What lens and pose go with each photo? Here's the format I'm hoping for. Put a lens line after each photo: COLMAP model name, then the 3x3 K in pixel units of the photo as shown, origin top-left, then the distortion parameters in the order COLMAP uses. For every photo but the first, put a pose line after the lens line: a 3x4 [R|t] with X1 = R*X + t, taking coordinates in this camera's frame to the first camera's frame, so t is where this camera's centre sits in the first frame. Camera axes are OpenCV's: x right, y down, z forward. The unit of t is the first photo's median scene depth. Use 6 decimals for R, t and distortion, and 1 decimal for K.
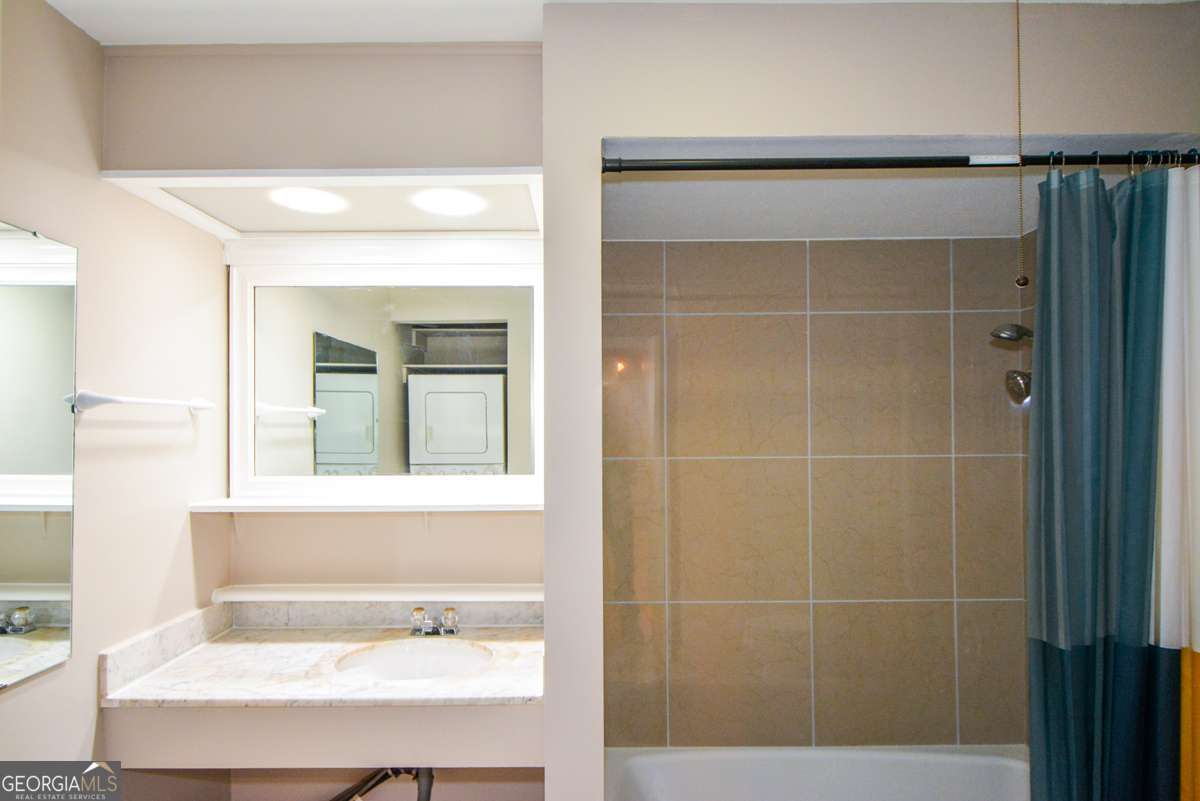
lens RADIAL K [[695.0, 0, 600.4], [0, 695.0, 394.4], [0, 0, 1]] dist [-0.014009, 0.000903]
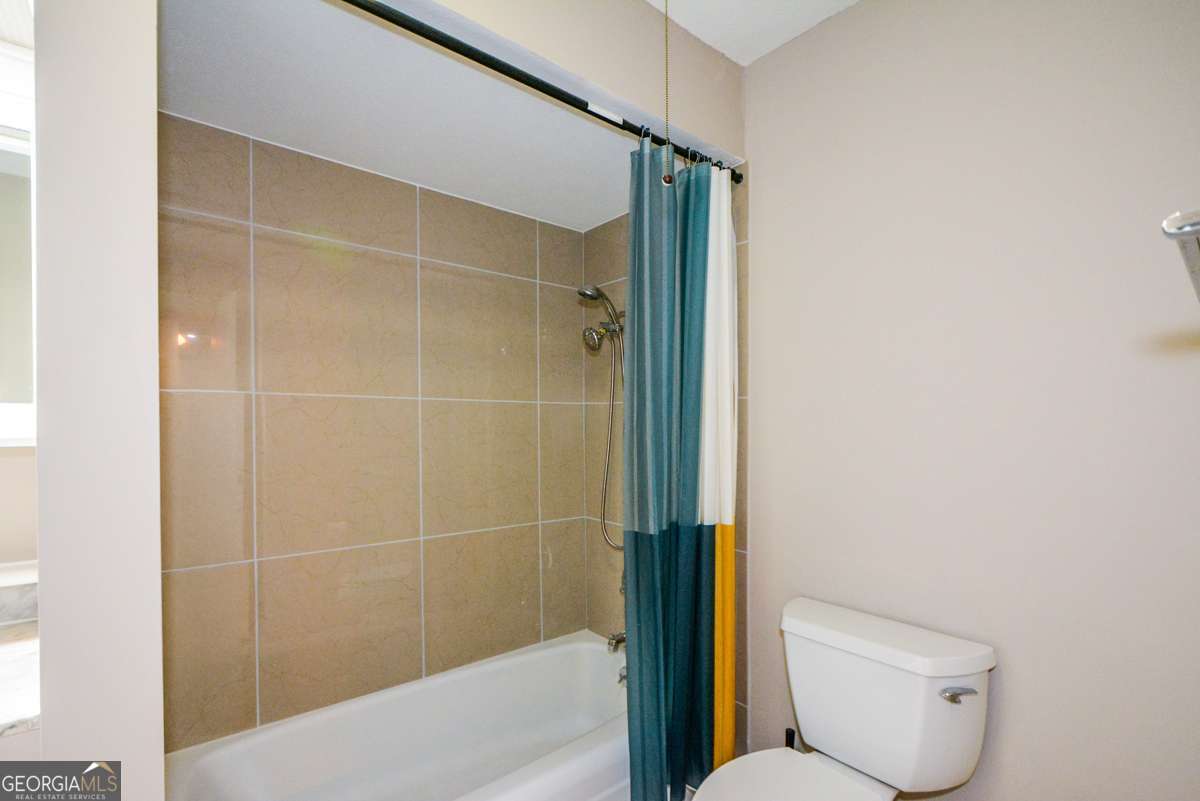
lens RADIAL K [[550.0, 0, 600.6], [0, 550.0, 430.3], [0, 0, 1]] dist [0.002565, -0.003903]
pose [[0.776829, -0.005112, 0.629691, -0.000951], [-0.024943, 0.998933, 0.038881, 0.132854], [-0.629218, -0.045910, 0.775872, 0.278648]]
